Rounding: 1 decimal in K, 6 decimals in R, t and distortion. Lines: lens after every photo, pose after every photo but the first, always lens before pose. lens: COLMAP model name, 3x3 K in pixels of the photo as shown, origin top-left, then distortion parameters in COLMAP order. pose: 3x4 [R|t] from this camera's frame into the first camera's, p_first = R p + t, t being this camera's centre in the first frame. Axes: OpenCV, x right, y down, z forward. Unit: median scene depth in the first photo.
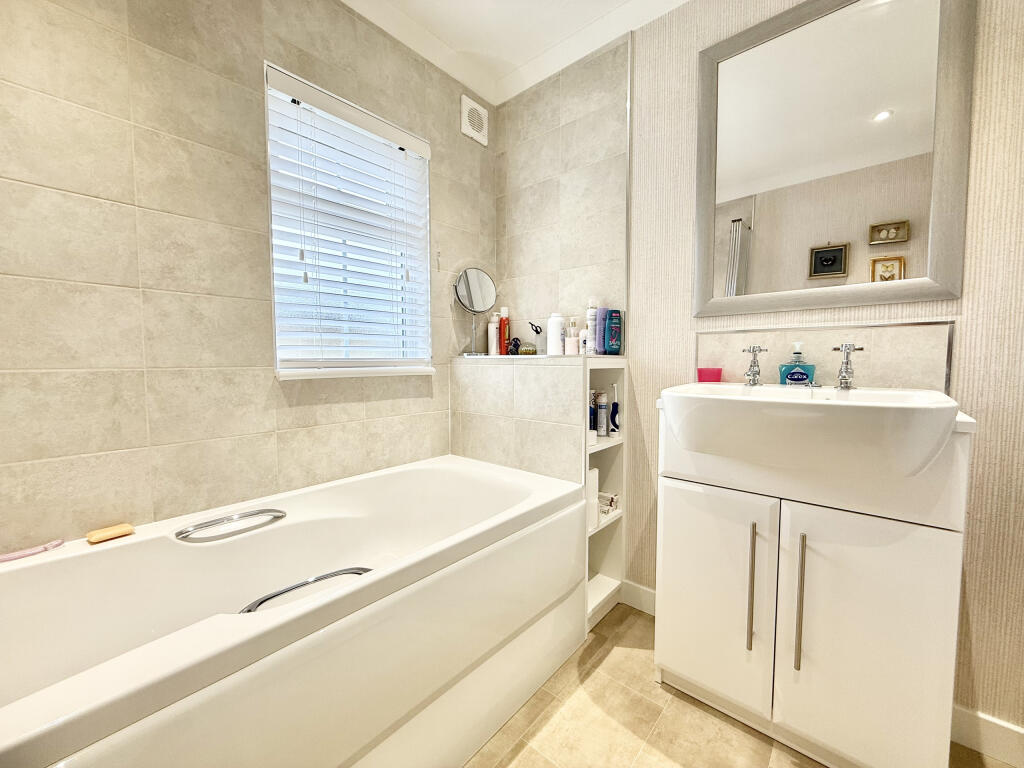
lens RADIAL K [[408.7, 0, 509.5], [0, 408.7, 380.9], [0, 0, 1]] dist [0.000090, -0.000356]
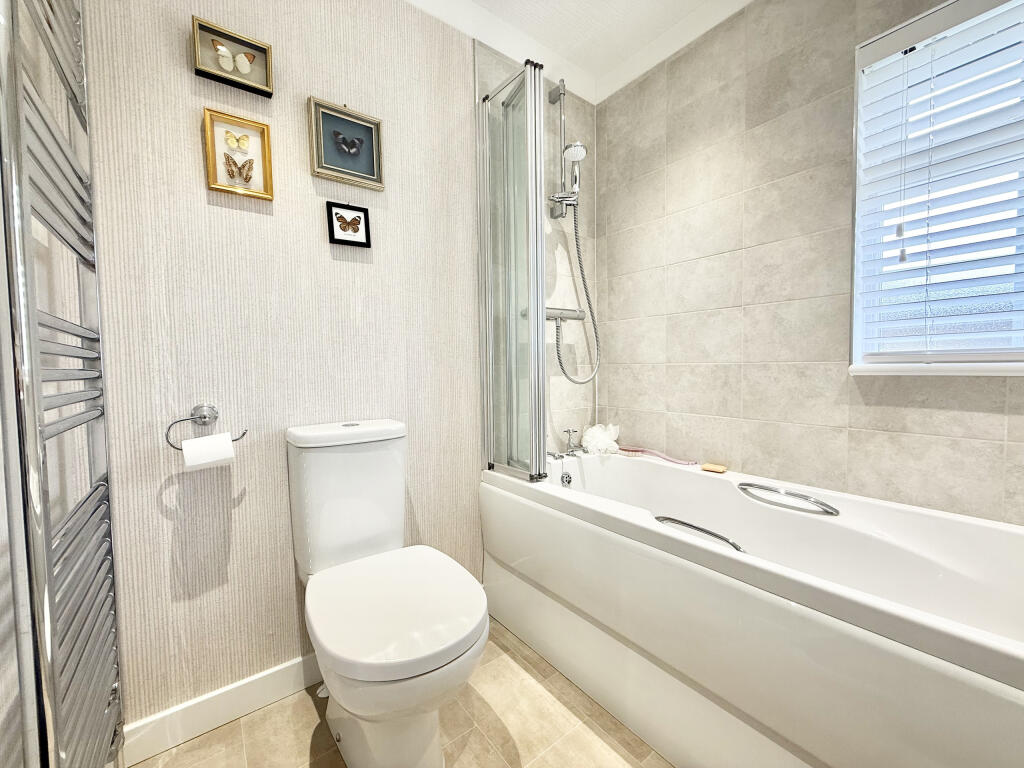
lens RADIAL K [[408.7, 0, 509.5], [0, 408.7, 385.2], [0, 0, 1]] dist [0.000090, -0.000356]
pose [[-0.202344, 0.047378, -0.978168, 0.573782], [-0.040630, 0.997563, 0.056722, -0.000240], [0.978471, 0.051220, -0.199926, 0.439037]]
